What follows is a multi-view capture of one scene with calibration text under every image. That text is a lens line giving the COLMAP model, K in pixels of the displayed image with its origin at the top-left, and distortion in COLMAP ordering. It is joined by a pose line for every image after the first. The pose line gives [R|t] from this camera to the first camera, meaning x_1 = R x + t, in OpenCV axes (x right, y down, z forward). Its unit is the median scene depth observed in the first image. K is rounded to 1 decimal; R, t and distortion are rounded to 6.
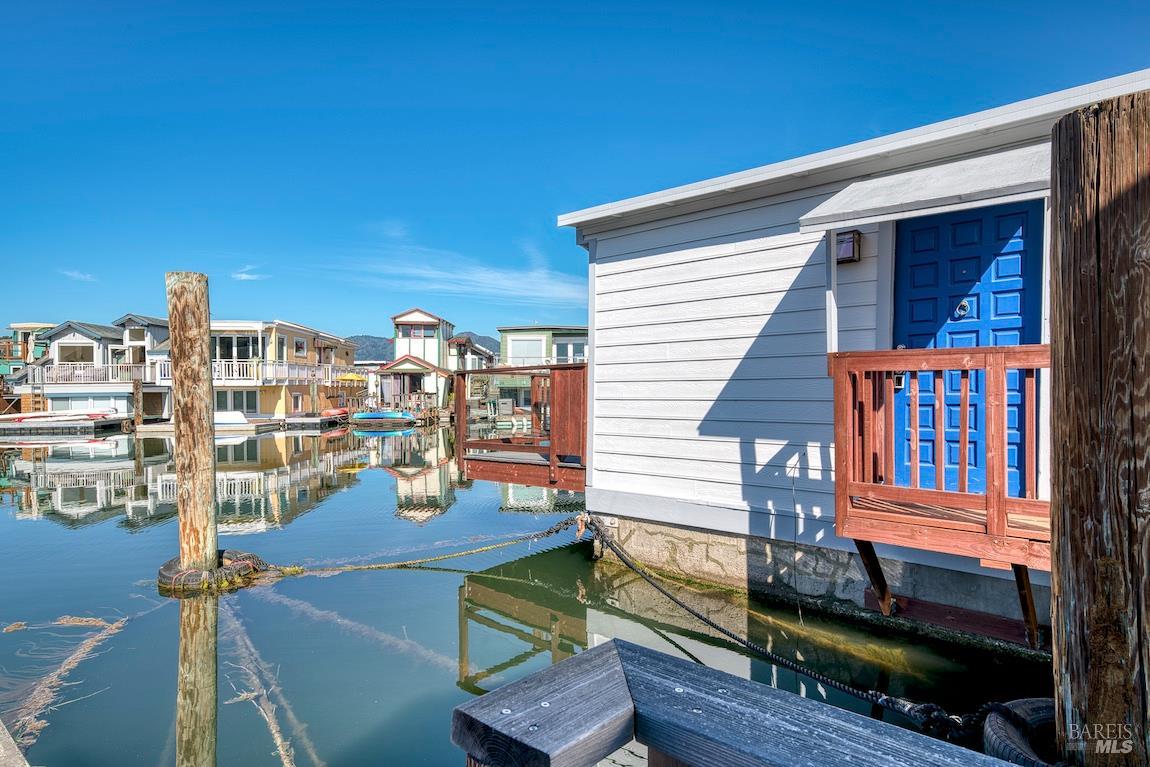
lens RADIAL K [[645.7, 0, 605.0], [0, 645.7, 391.5], [0, 0, 1]] dist [0.130691, -0.114523]
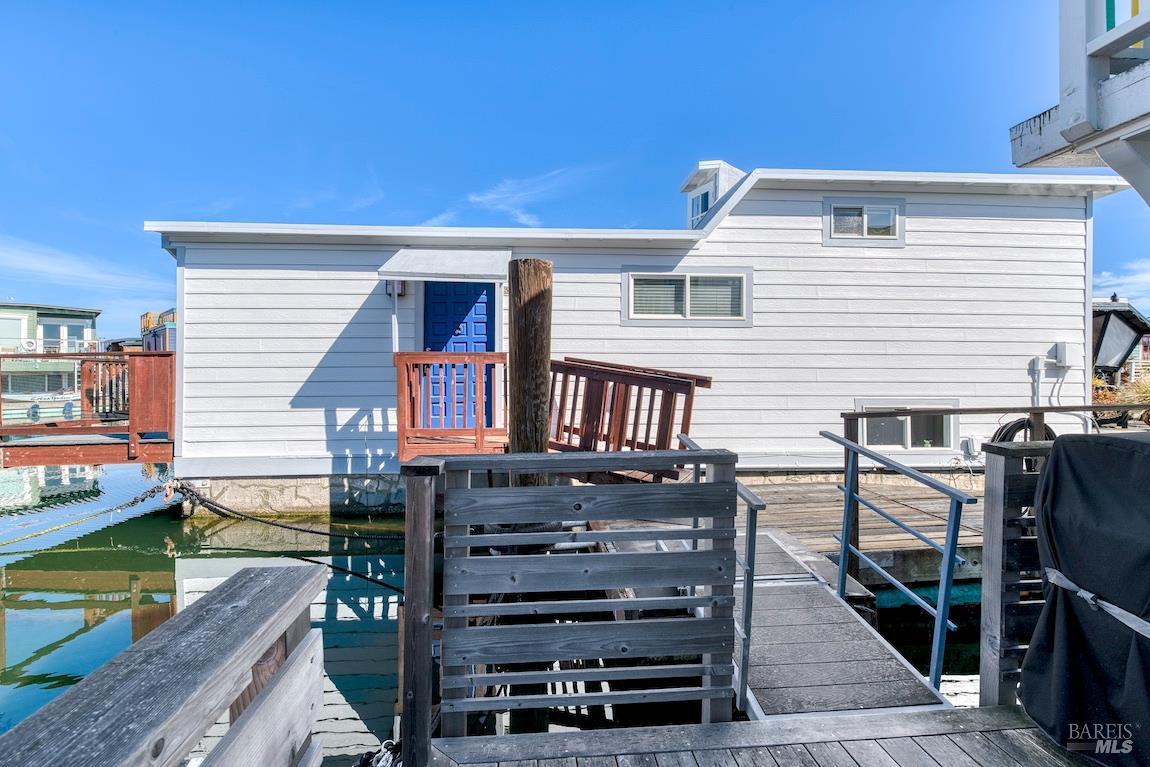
lens RADIAL K [[514.7, 0, 578.8], [0, 514.7, 386.3], [0, 0, 1]] dist [0.001523, -0.008602]
pose [[0.717076, -0.014075, 0.696853, -0.165521], [0.001396, 0.999823, 0.018758, 0.002748], [-0.696993, -0.012478, 0.716969, -0.186884]]
